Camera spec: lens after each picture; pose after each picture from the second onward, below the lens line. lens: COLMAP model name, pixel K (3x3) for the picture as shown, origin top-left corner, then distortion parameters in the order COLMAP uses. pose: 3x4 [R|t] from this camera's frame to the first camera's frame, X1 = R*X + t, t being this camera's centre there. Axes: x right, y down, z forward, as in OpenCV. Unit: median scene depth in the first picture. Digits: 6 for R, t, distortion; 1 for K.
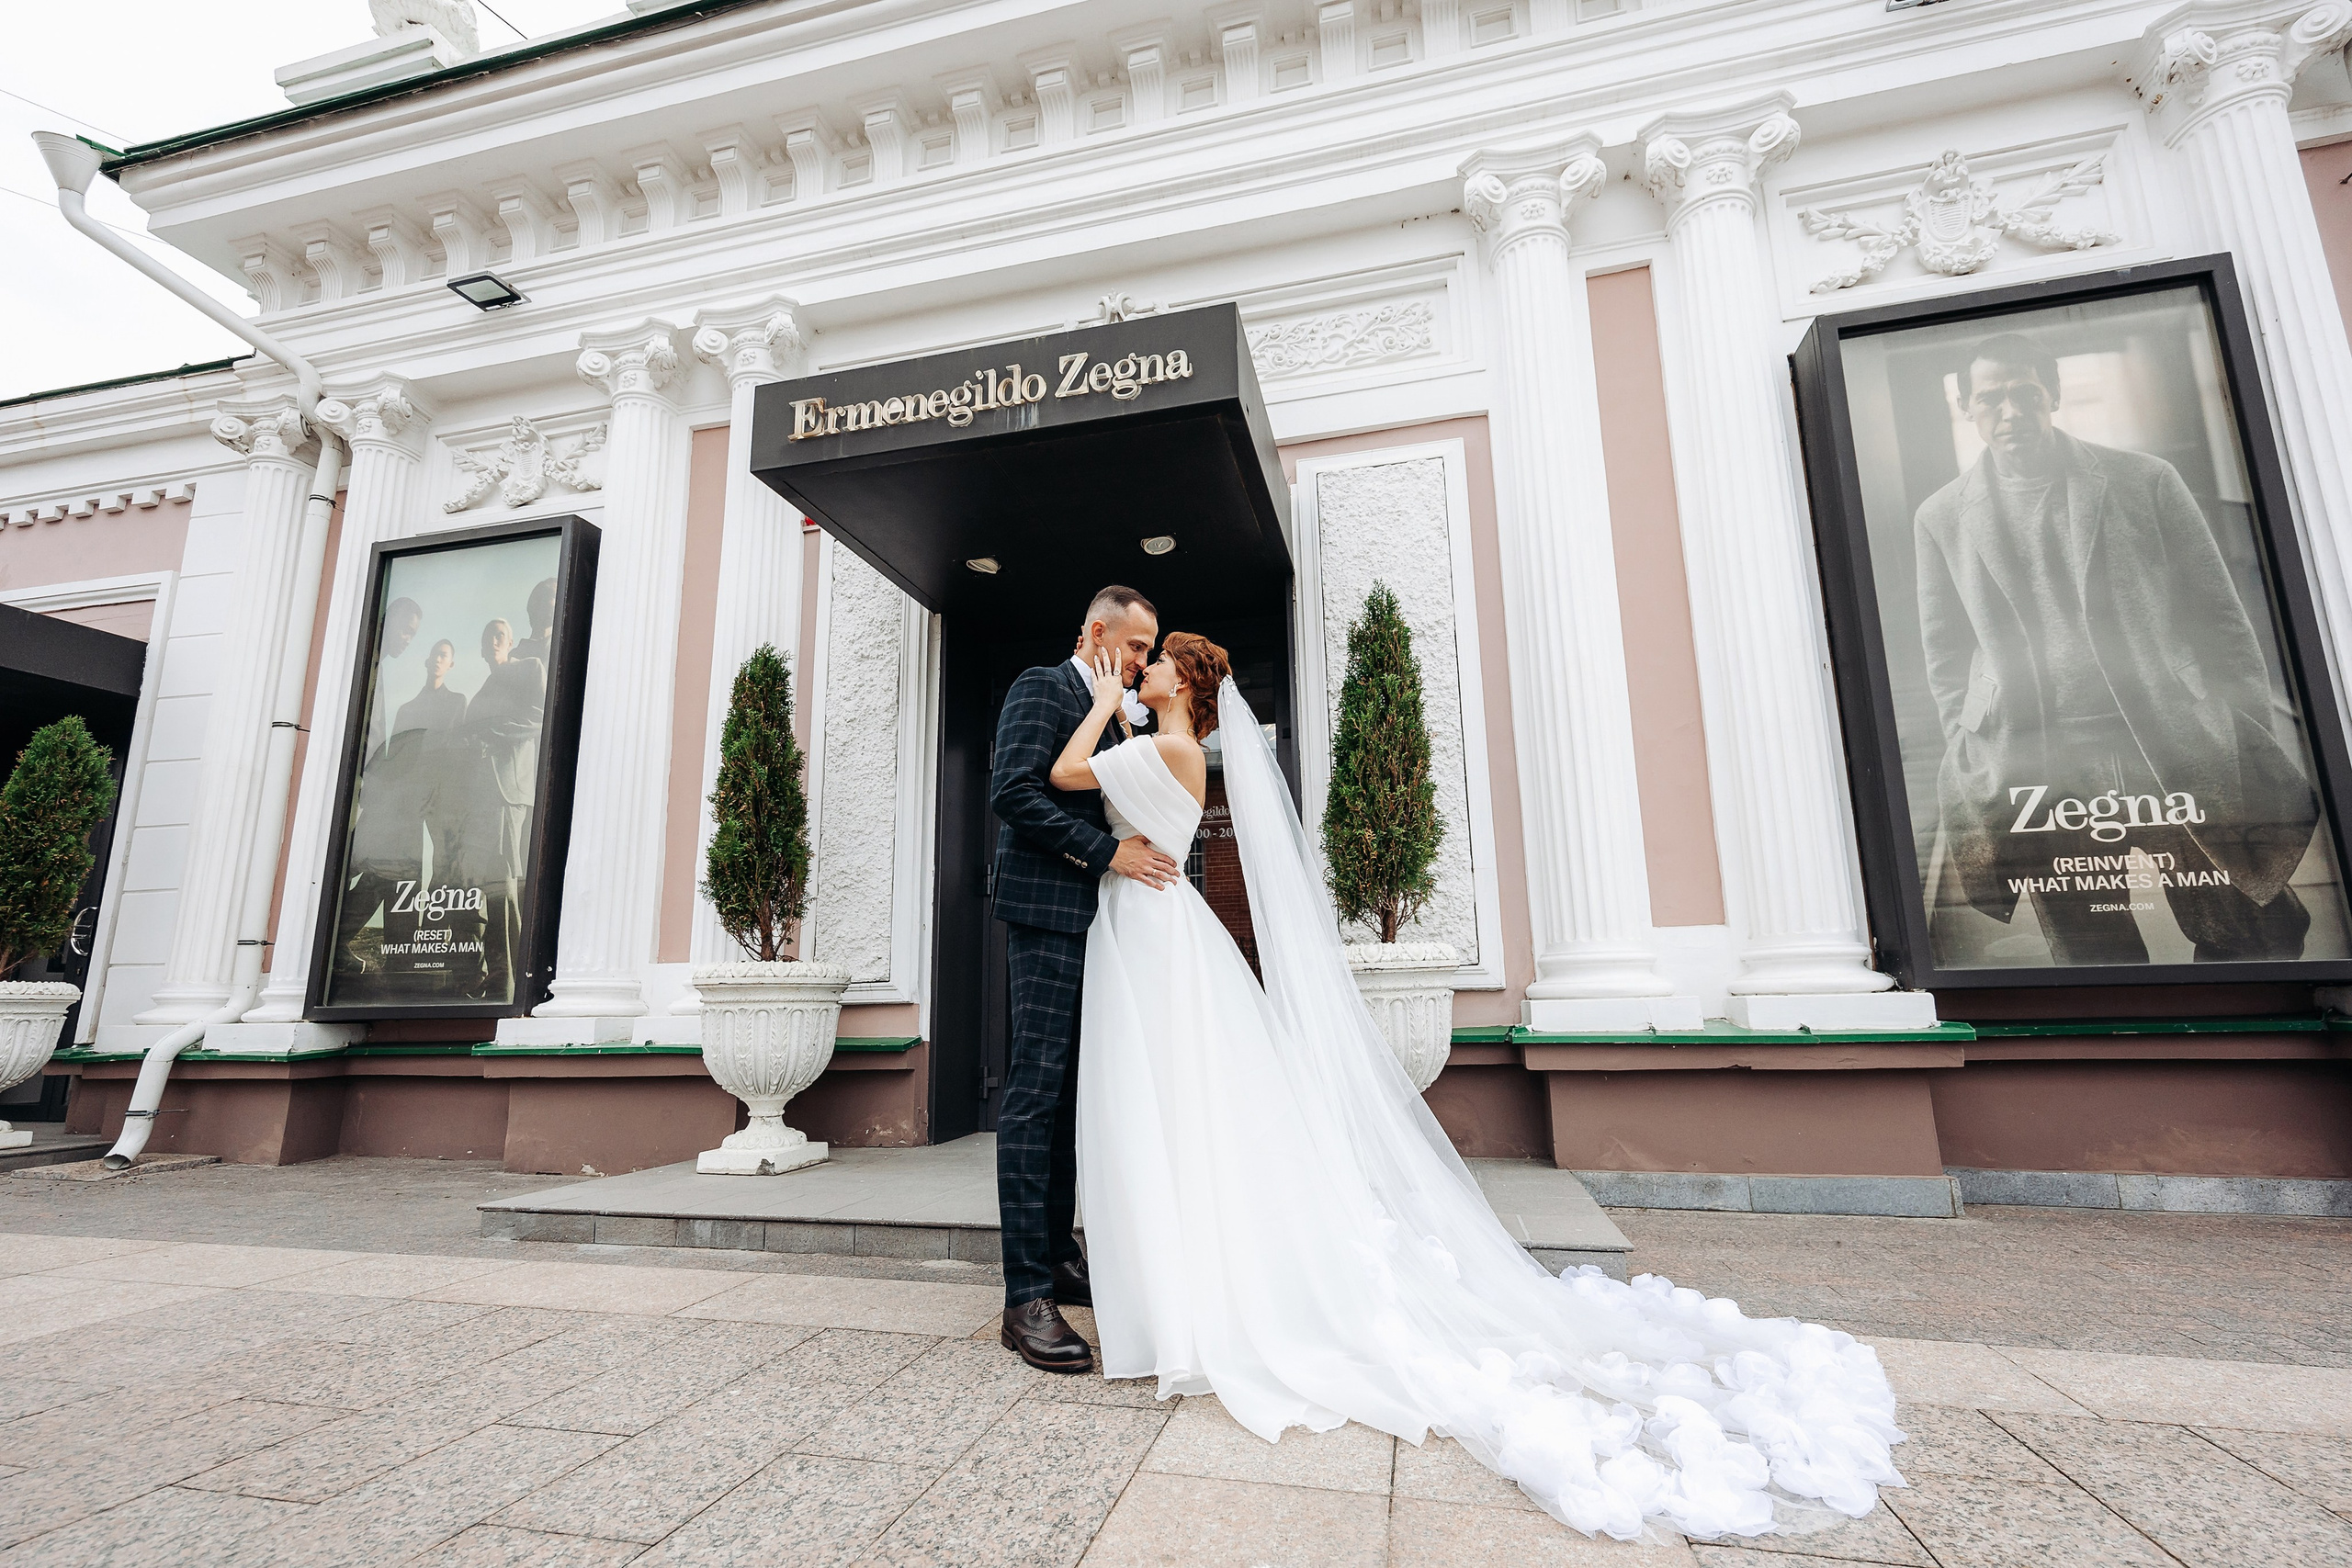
lens RADIAL K [[928.5, 0, 1208.8], [0, 928.5, 848.3], [0, 0, 1]] dist [0.010552, 0.000057]
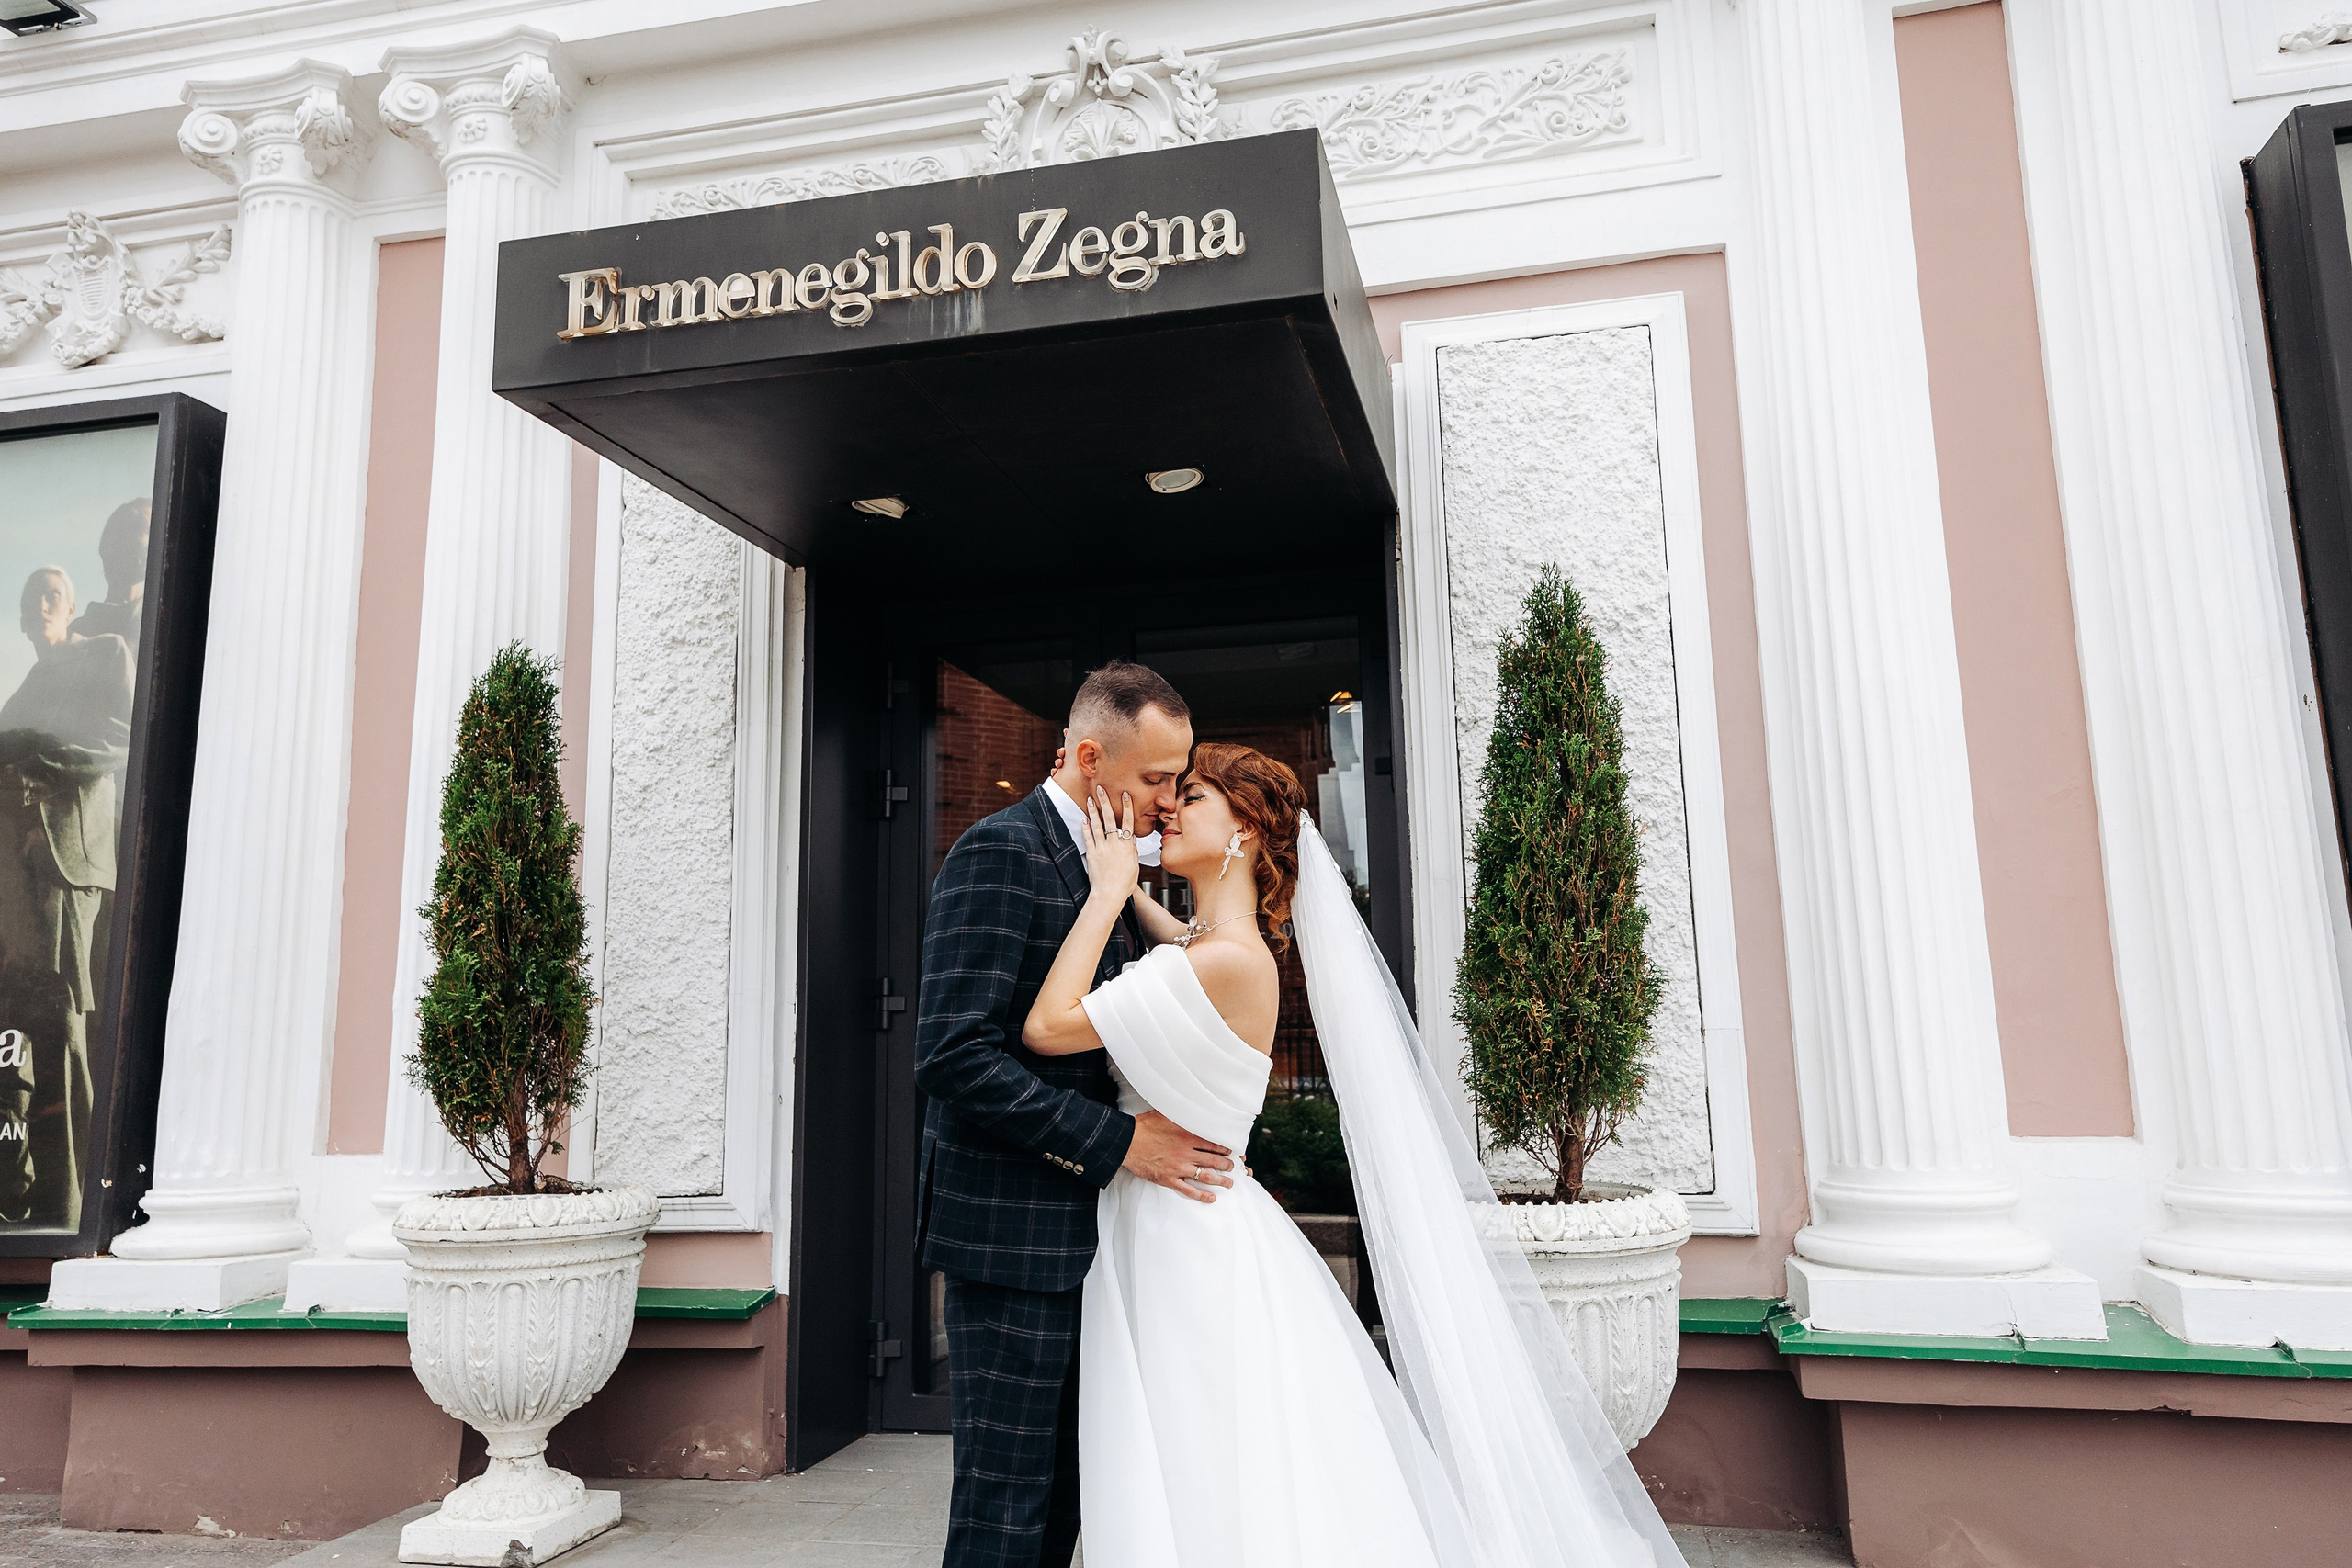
lens RADIAL K [[1520.3, 0, 1212.8], [0, 1520.3, 785.9], [0, 0, 1]] dist [0.032909, 0.006630]
pose [[0.999998, -0.001714, 0.001177, -0.034583], [0.001707, 0.999980, 0.006021, -0.151747], [-0.001188, -0.006019, 0.999981, 0.021443]]
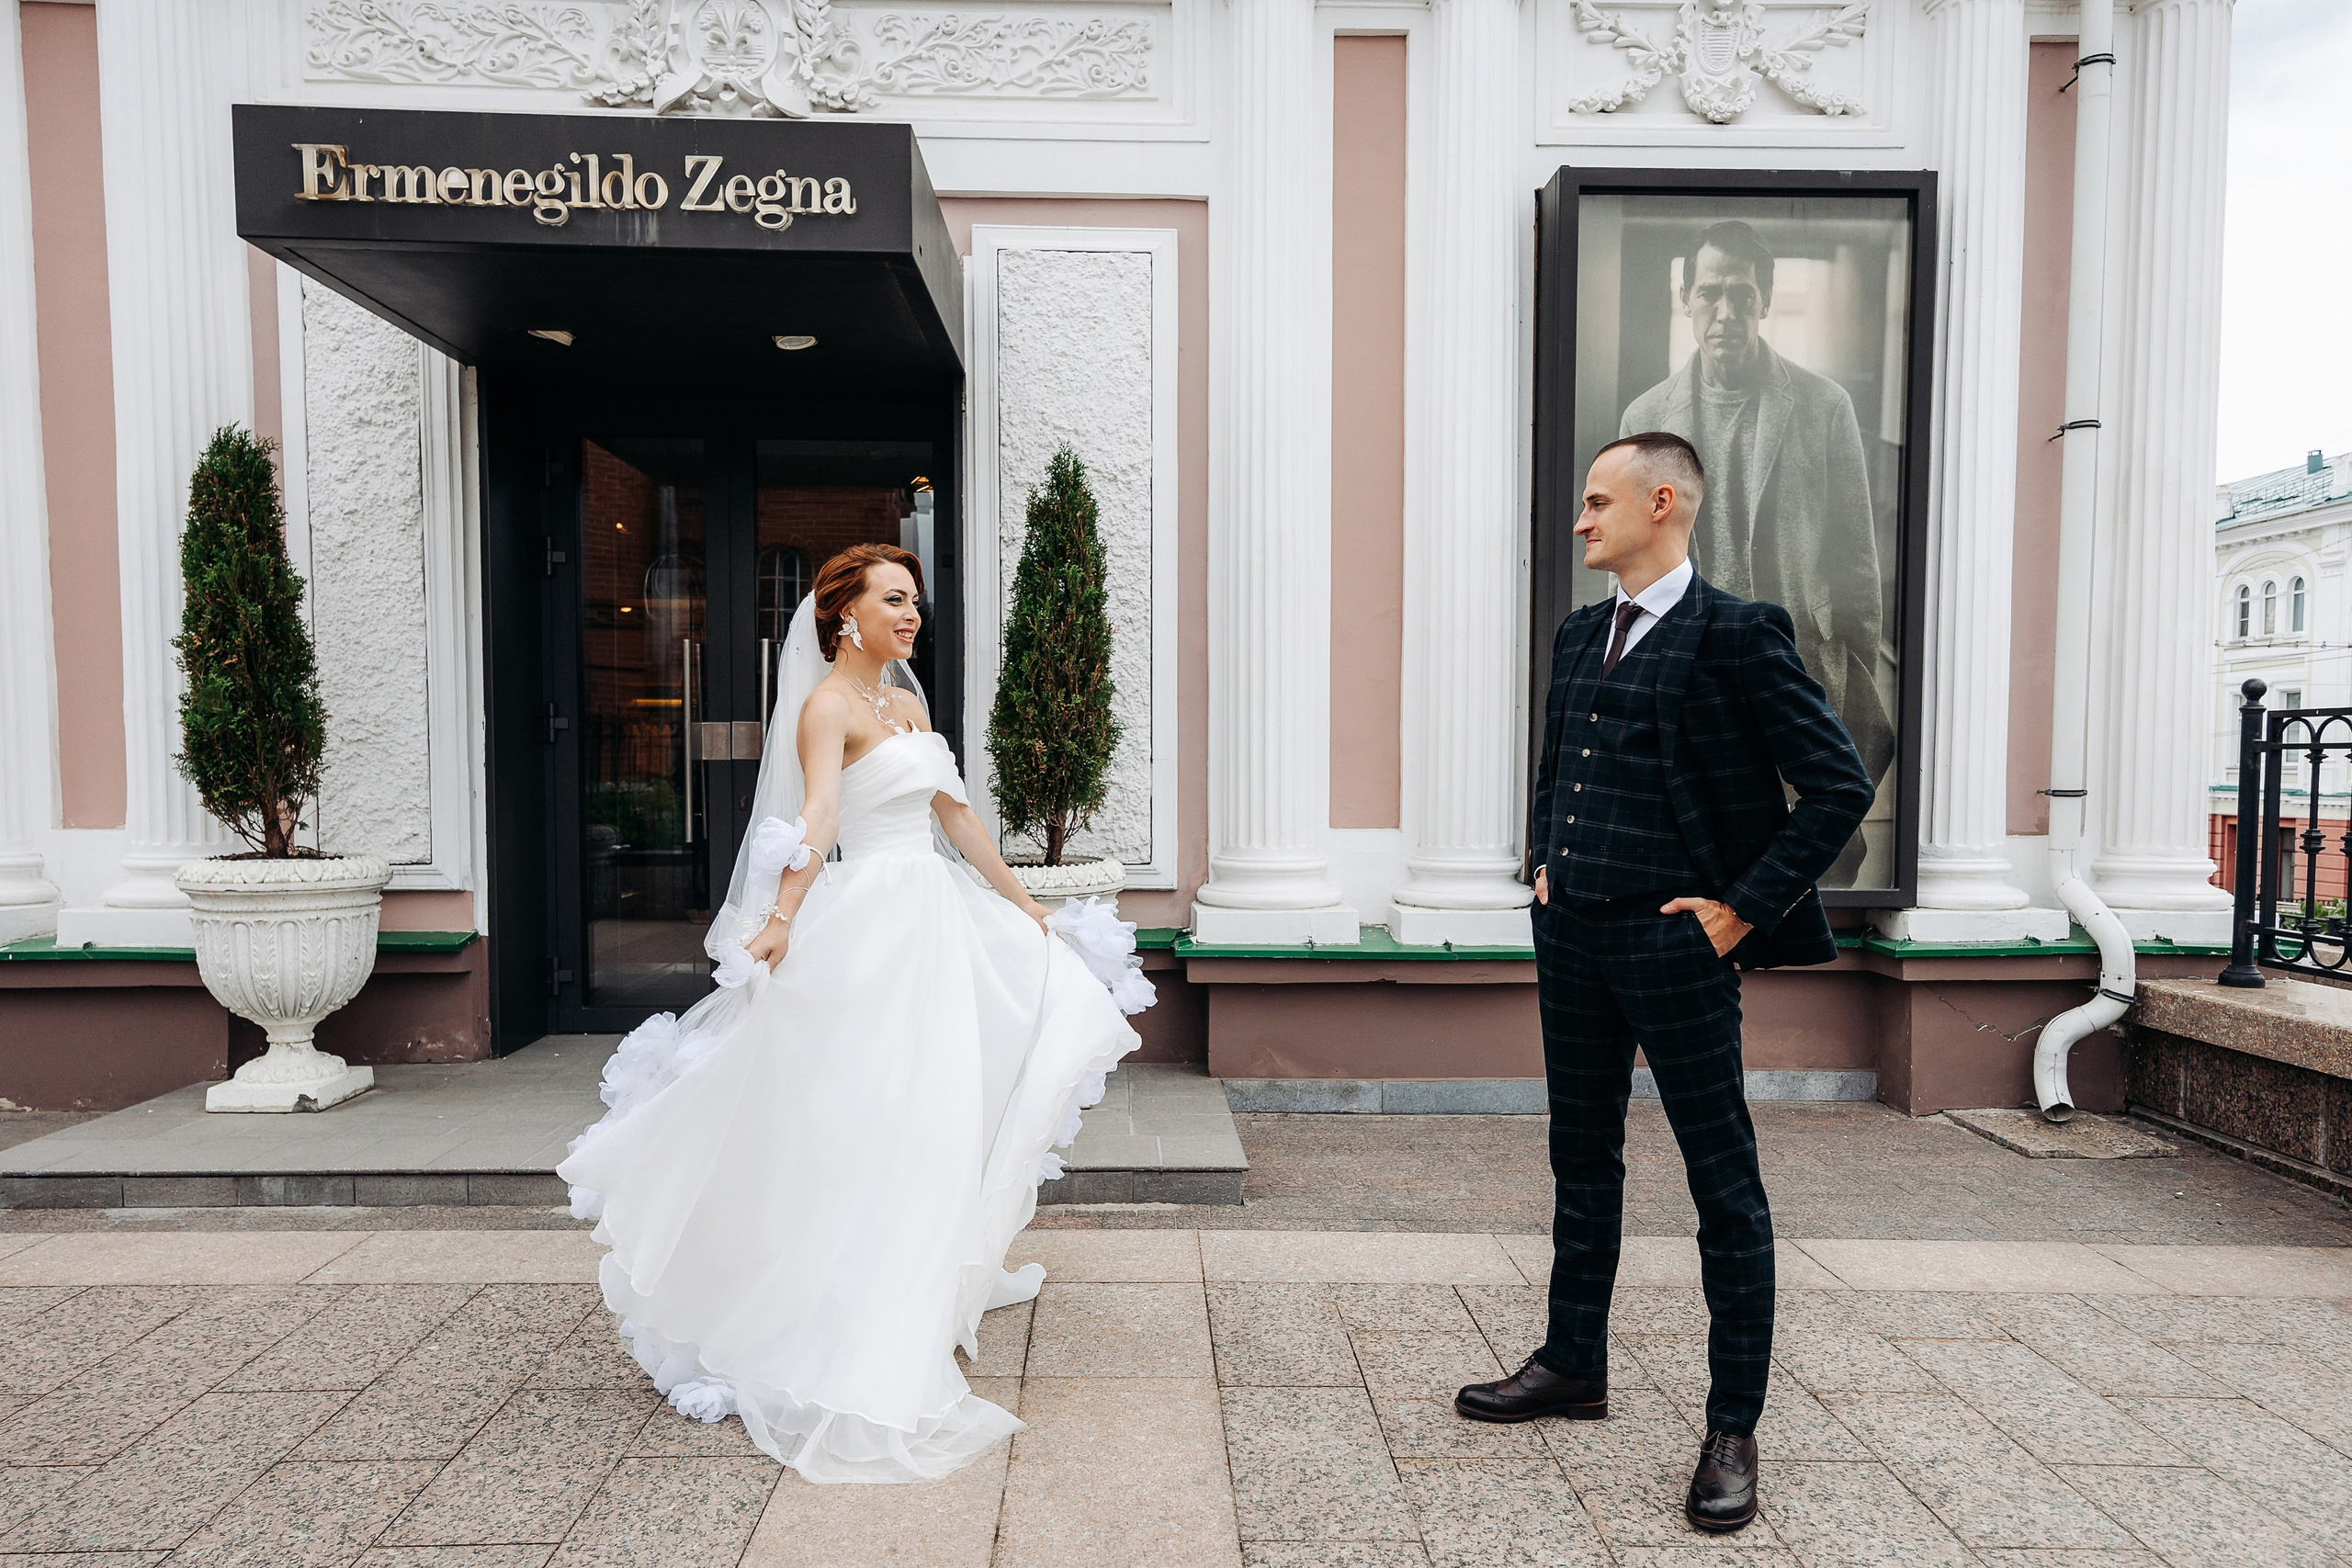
lens RADIAL K [[1433.6, 0, 1144.6], [0, 1433.6, 809.6], [0, 0, 1]] dist [0.031678, 0.000524]
pose [[0.970381, 0.013299, 0.241211, -0.062713], [-0.063934, 0.977019, 0.203338, -0.229987], [-0.232964, -0.212737, 0.948931, -0.357226]]
